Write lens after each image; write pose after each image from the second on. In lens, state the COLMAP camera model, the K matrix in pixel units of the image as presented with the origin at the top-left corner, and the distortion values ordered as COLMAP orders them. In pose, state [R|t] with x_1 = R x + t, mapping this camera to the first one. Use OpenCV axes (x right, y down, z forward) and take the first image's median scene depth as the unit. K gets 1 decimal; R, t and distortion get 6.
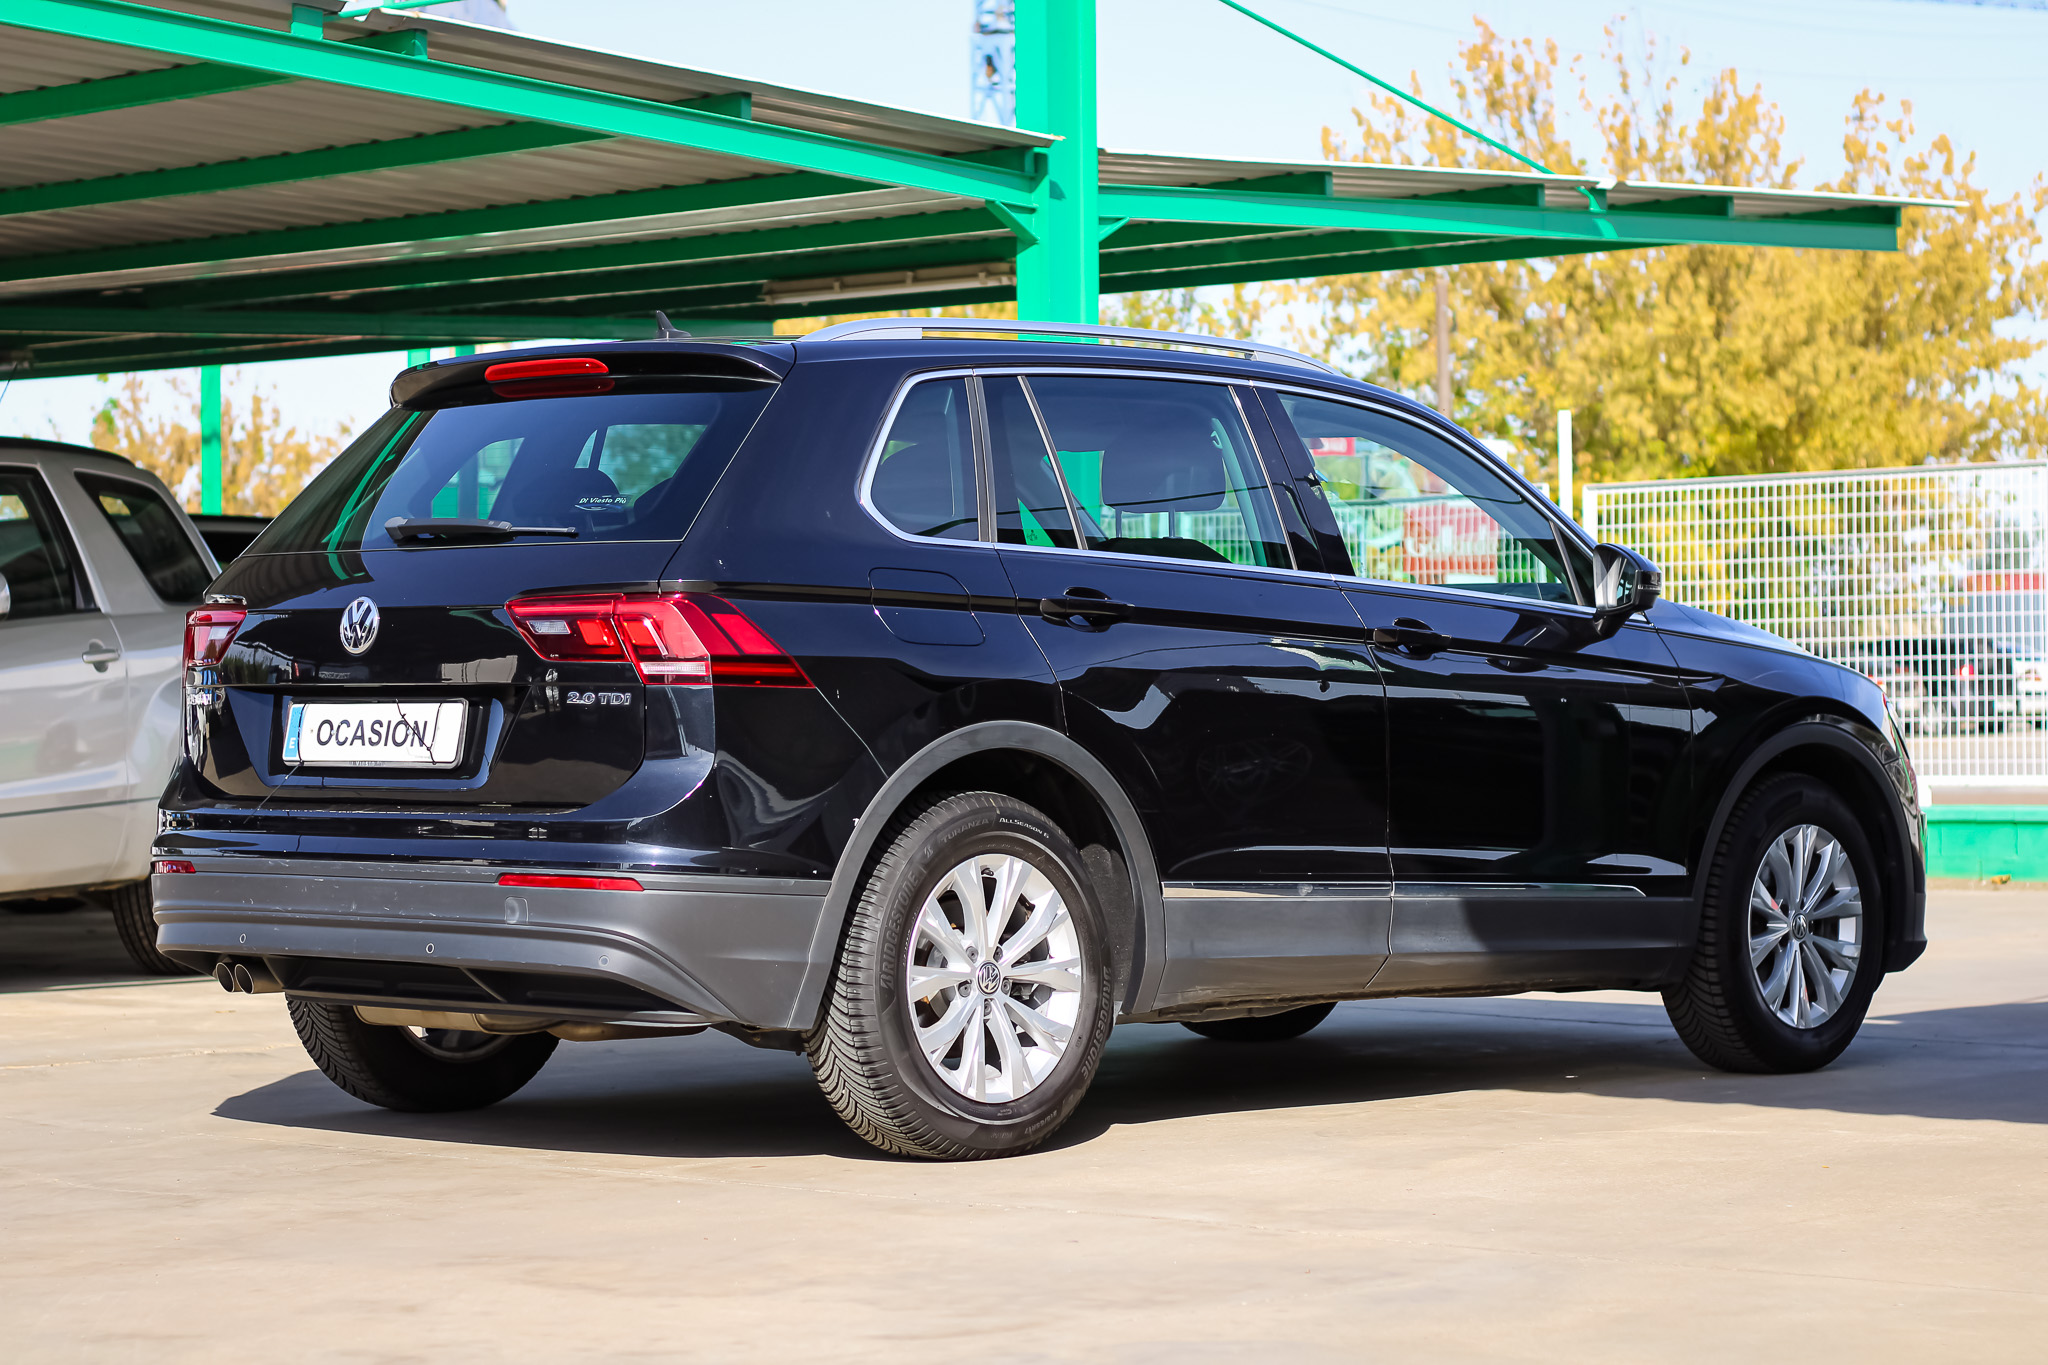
lens RADIAL K [[4576.8, 0, 1024.5], [0, 4576.8, 682.2], [0, 0, 1]] dist [-0.005290, 0.000000]
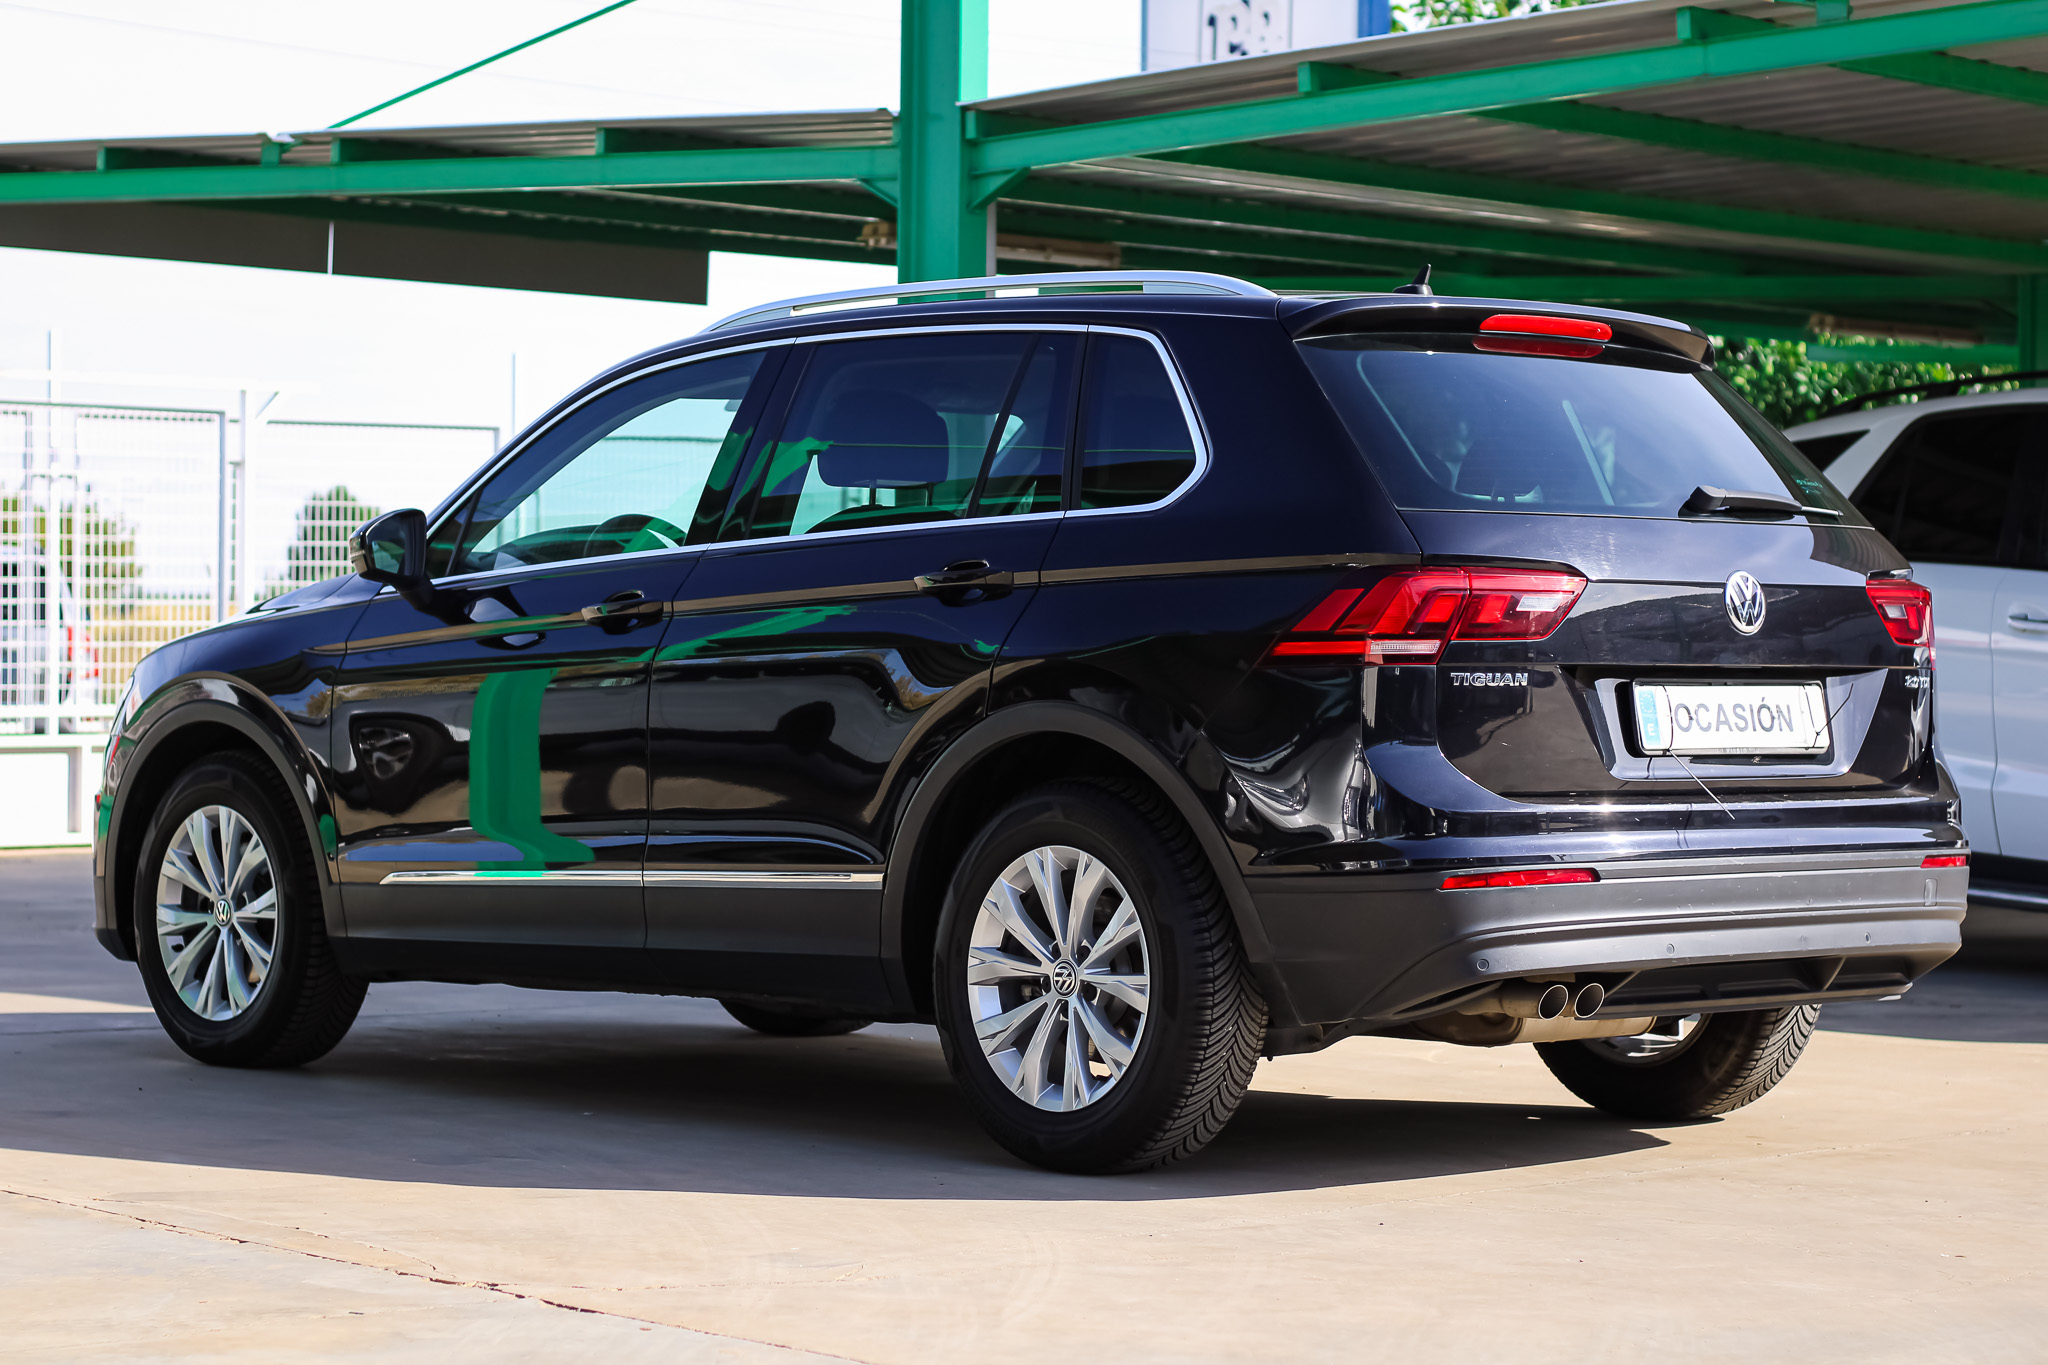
lens RADIAL K [[4576.8, 0, 1023.8], [0, 4576.8, 683.5], [0, 0, 1]] dist [-0.005290, 0.000000]
pose [[0.070358, 0.001163, 0.997521, -1.089746], [-0.010889, 0.999941, -0.000397, 0.006071], [-0.997462, -0.010834, 0.070367, 1.080753]]
